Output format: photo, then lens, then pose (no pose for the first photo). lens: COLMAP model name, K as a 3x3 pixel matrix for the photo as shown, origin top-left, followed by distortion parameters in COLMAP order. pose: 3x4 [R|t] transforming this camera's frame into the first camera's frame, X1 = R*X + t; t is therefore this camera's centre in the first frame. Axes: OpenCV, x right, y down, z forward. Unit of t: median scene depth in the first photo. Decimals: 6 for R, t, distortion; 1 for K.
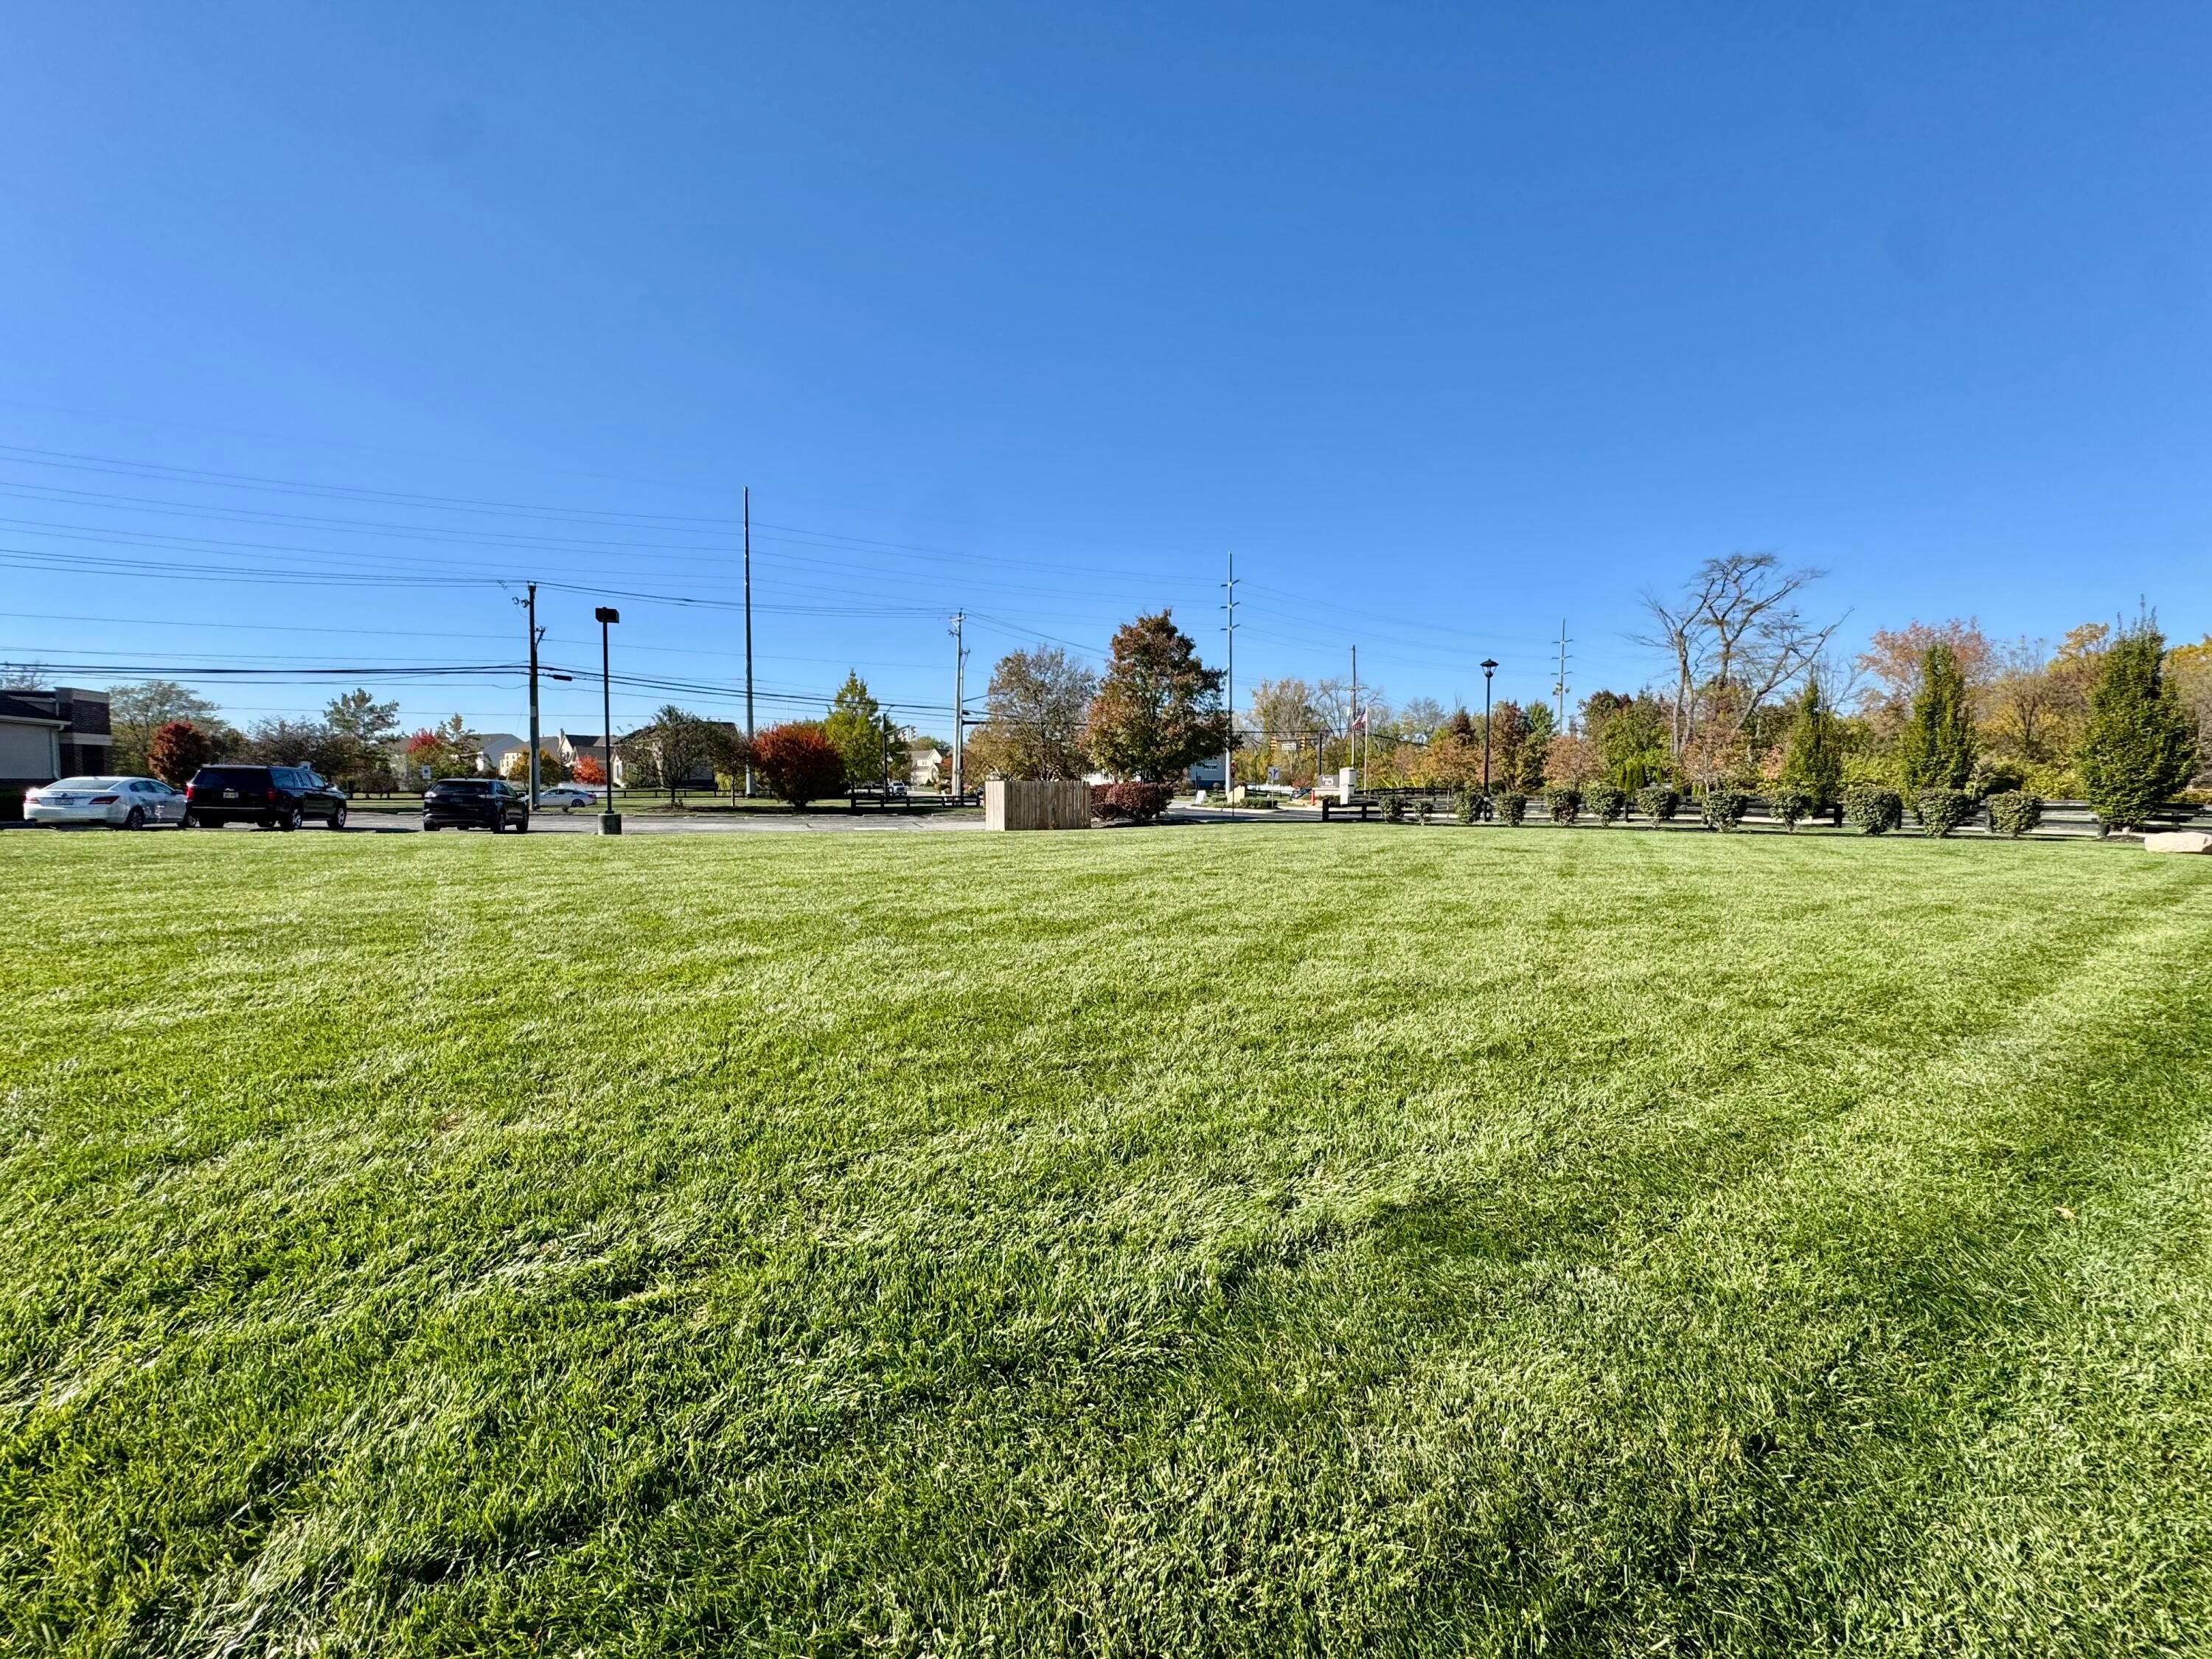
lens RADIAL K [[886.6, 0, 1107.9], [0, 886.6, 822.2], [0, 0, 1]] dist [-0.004915, 0.000358]
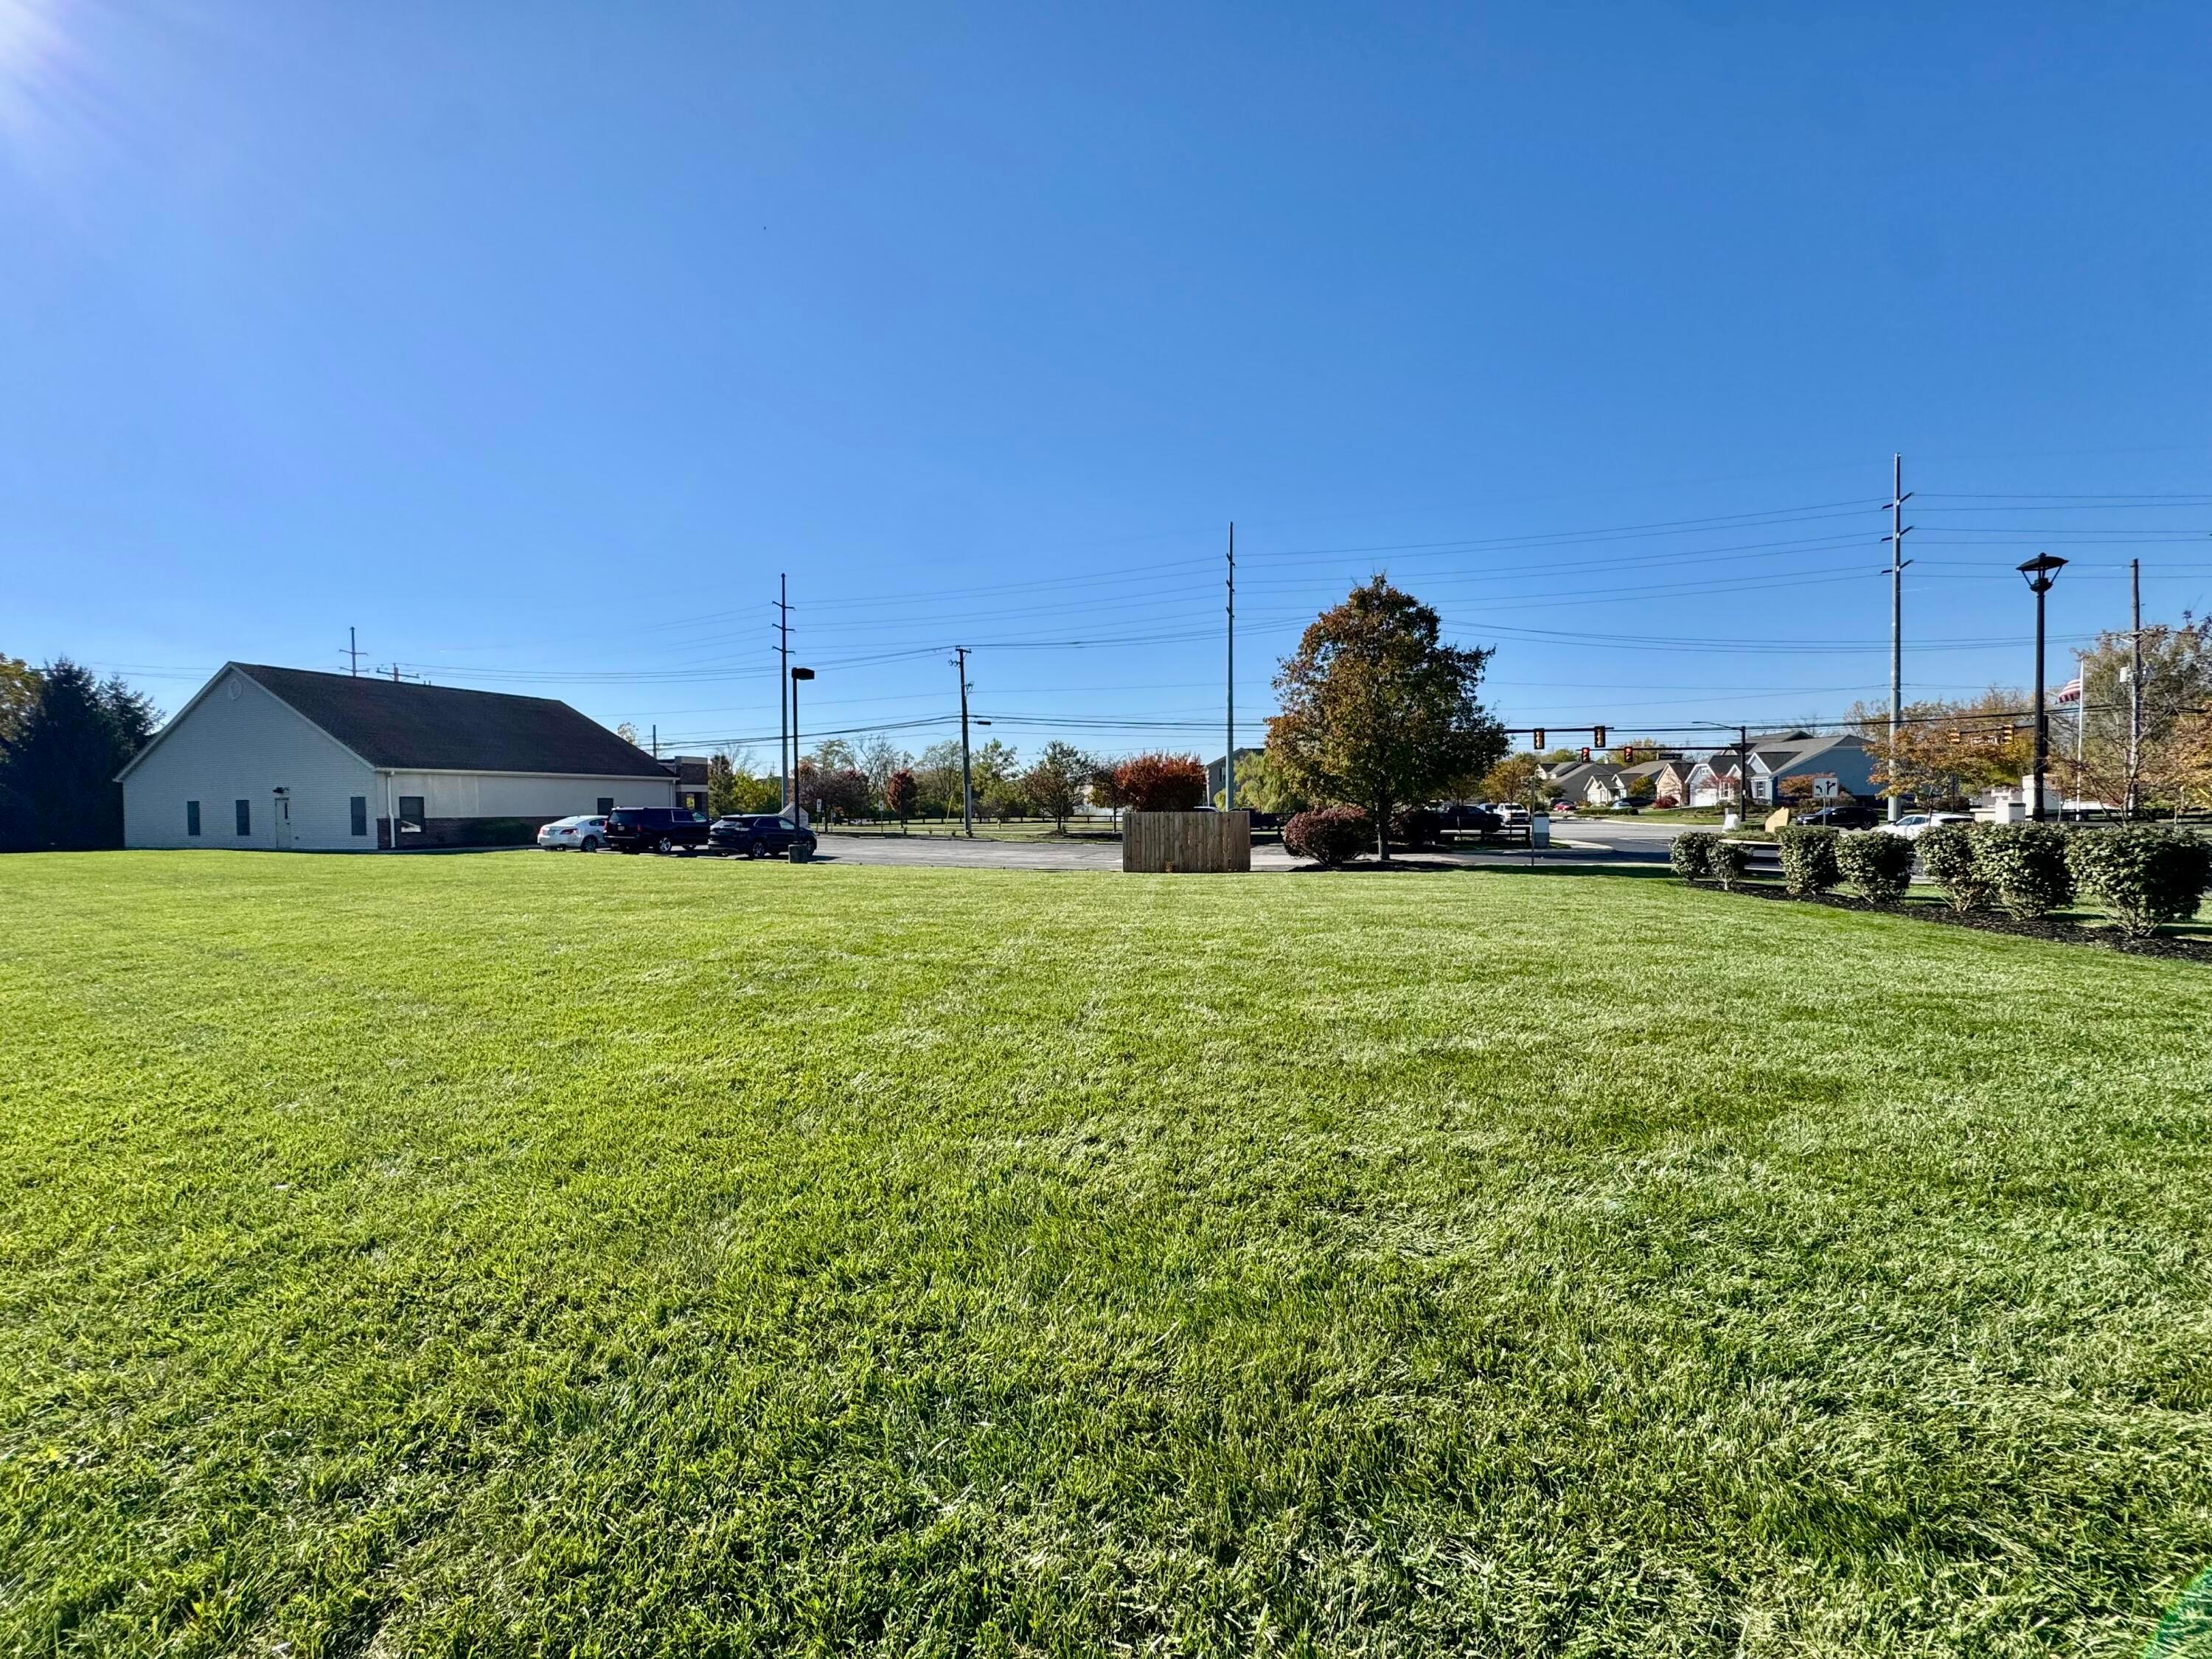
lens RADIAL K [[886.6, 0, 1106.3], [0, 886.6, 827.2], [0, 0, 1]] dist [-0.004915, 0.000358]
pose [[0.734850, 0.007016, -0.678194, 0.384139], [-0.016839, 0.999827, -0.007902, -0.022435], [0.678021, 0.017227, 0.734841, 0.302986]]
